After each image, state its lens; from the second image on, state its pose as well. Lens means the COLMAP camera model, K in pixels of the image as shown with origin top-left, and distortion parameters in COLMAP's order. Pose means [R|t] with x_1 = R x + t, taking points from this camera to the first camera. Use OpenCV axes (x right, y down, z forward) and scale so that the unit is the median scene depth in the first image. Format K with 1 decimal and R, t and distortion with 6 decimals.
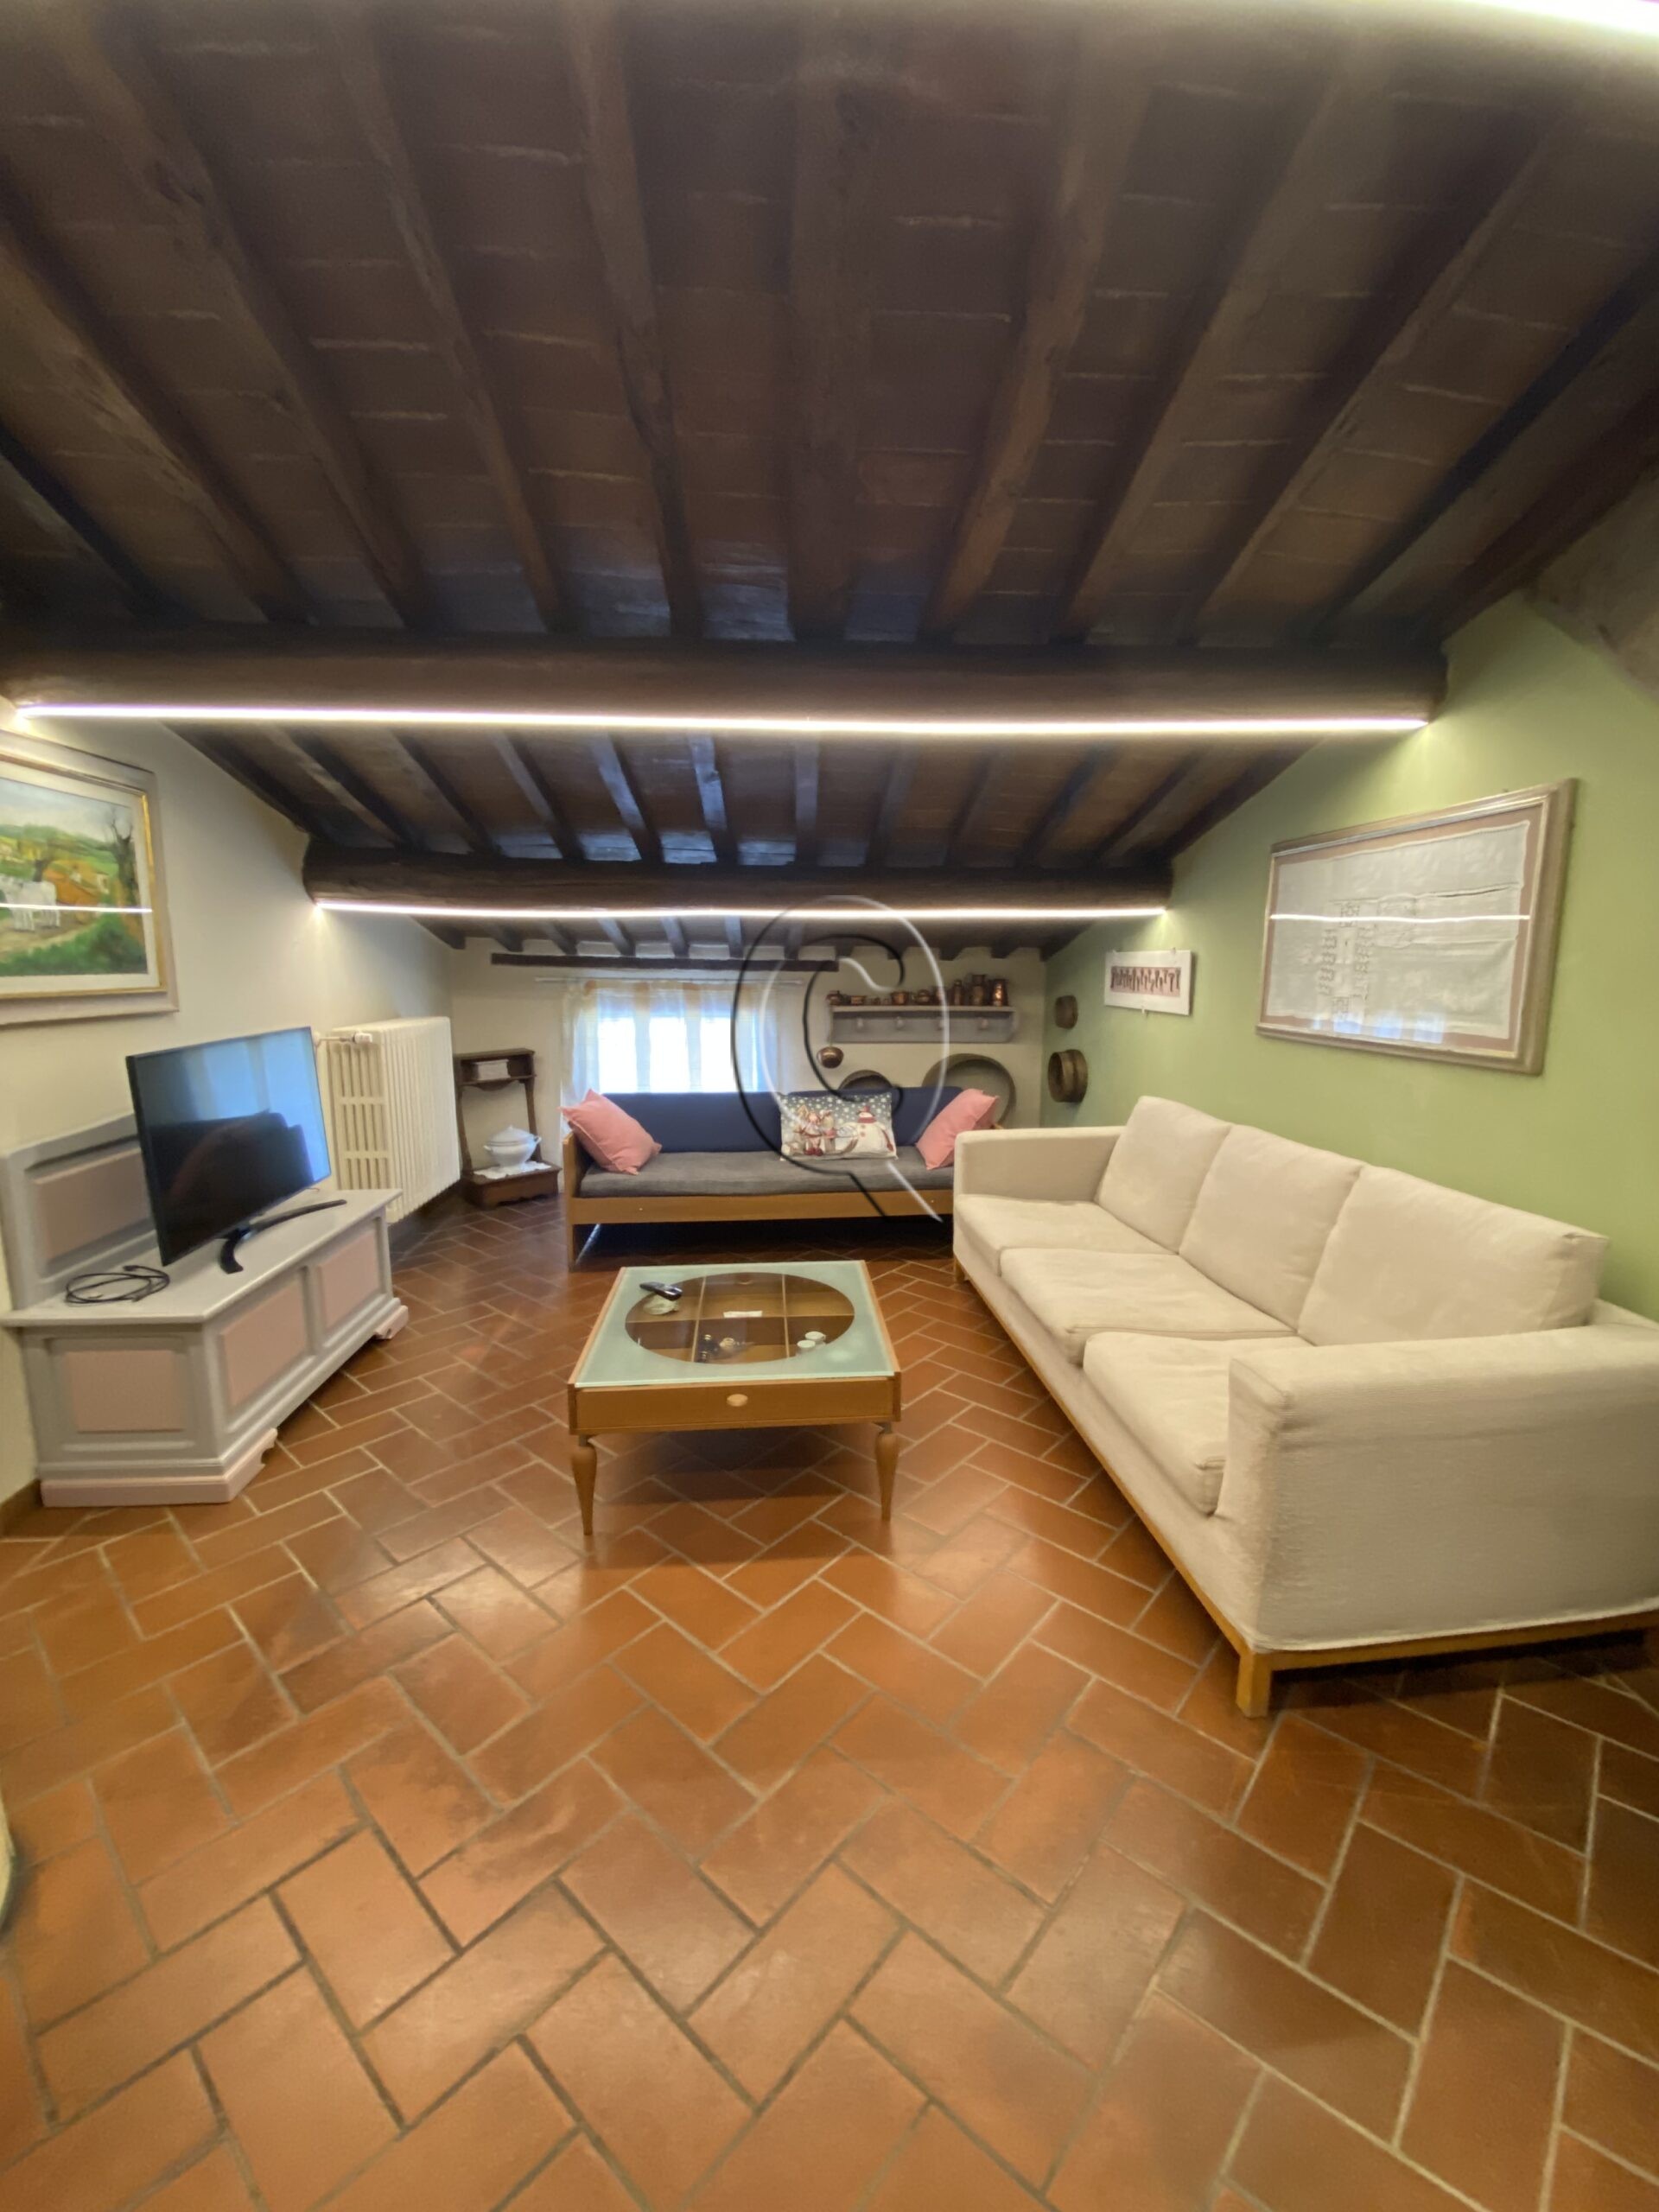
lens RADIAL K [[987.8, 0, 848.8], [0, 987.8, 1013.0], [0, 0, 1]] dist [0.027139, -0.037230]
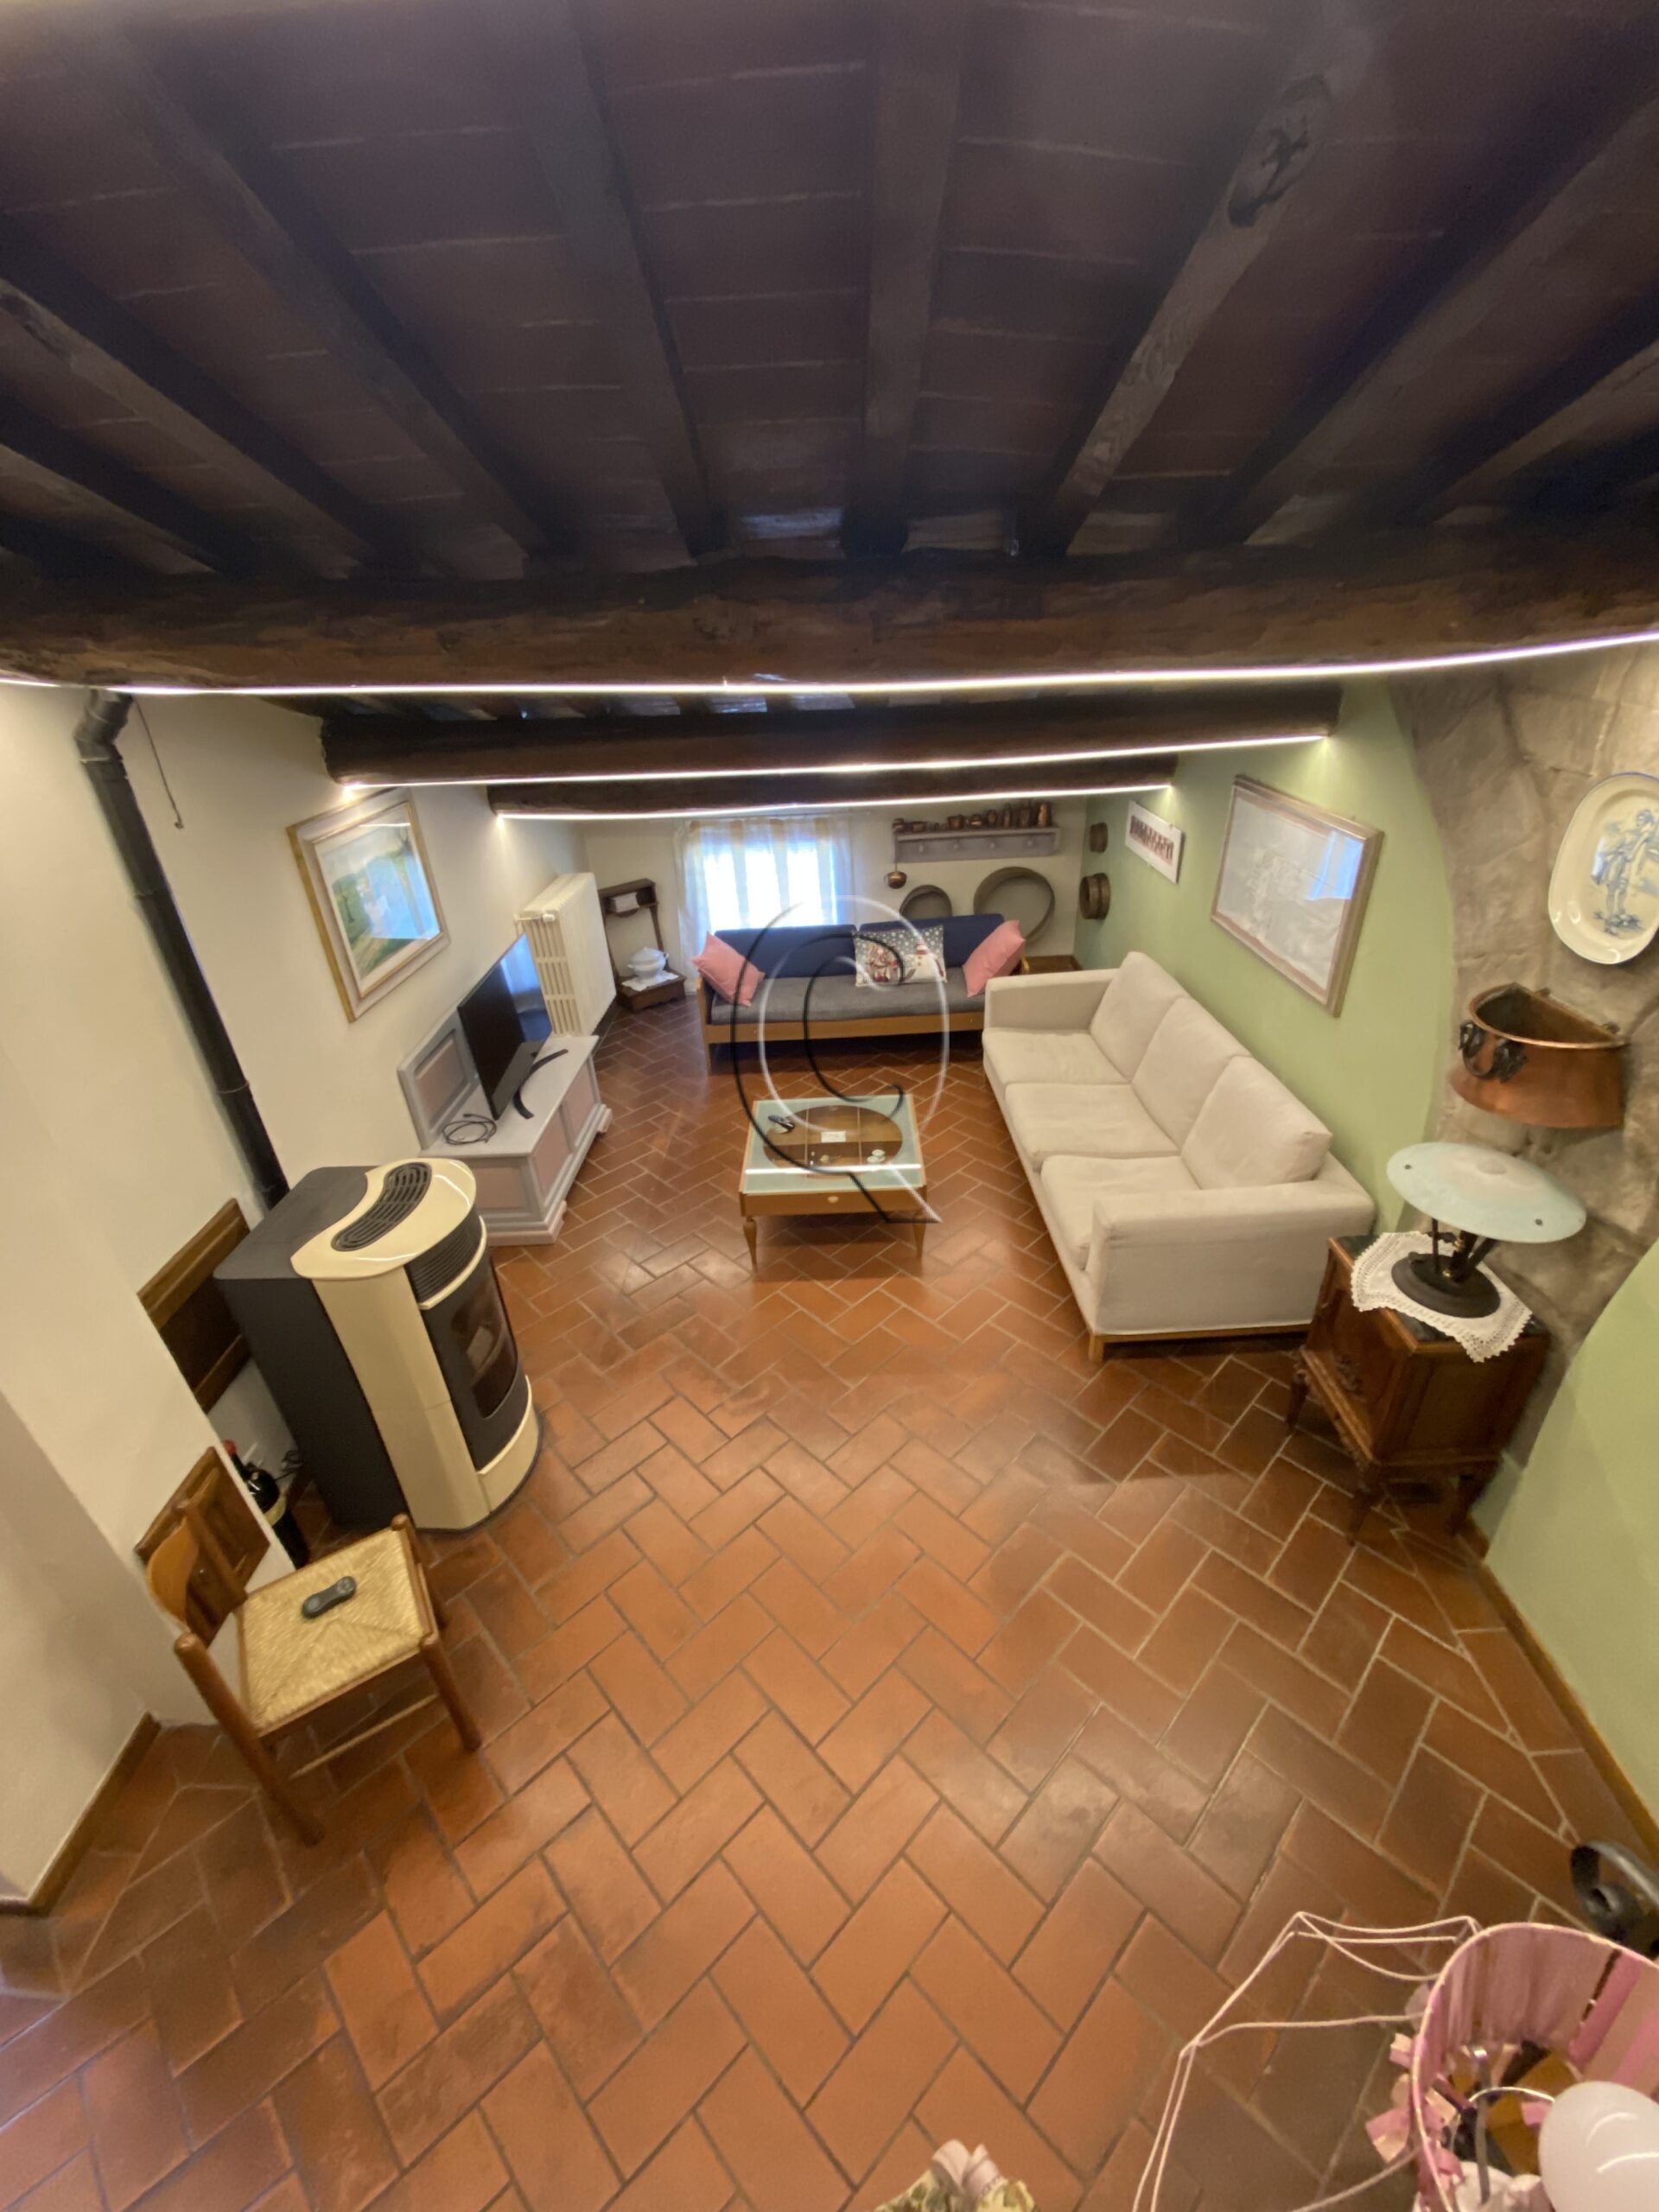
lens RADIAL K [[886.5, 0, 829.5], [0, 886.5, 1106.0], [0, 0, 1]] dist [0.025385, -0.024388]
pose [[0.994484, -0.005837, -0.104726, 0.038340], [0.042797, 0.934136, 0.354342, -0.262484], [0.095760, -0.356870, 0.929233, -0.328498]]
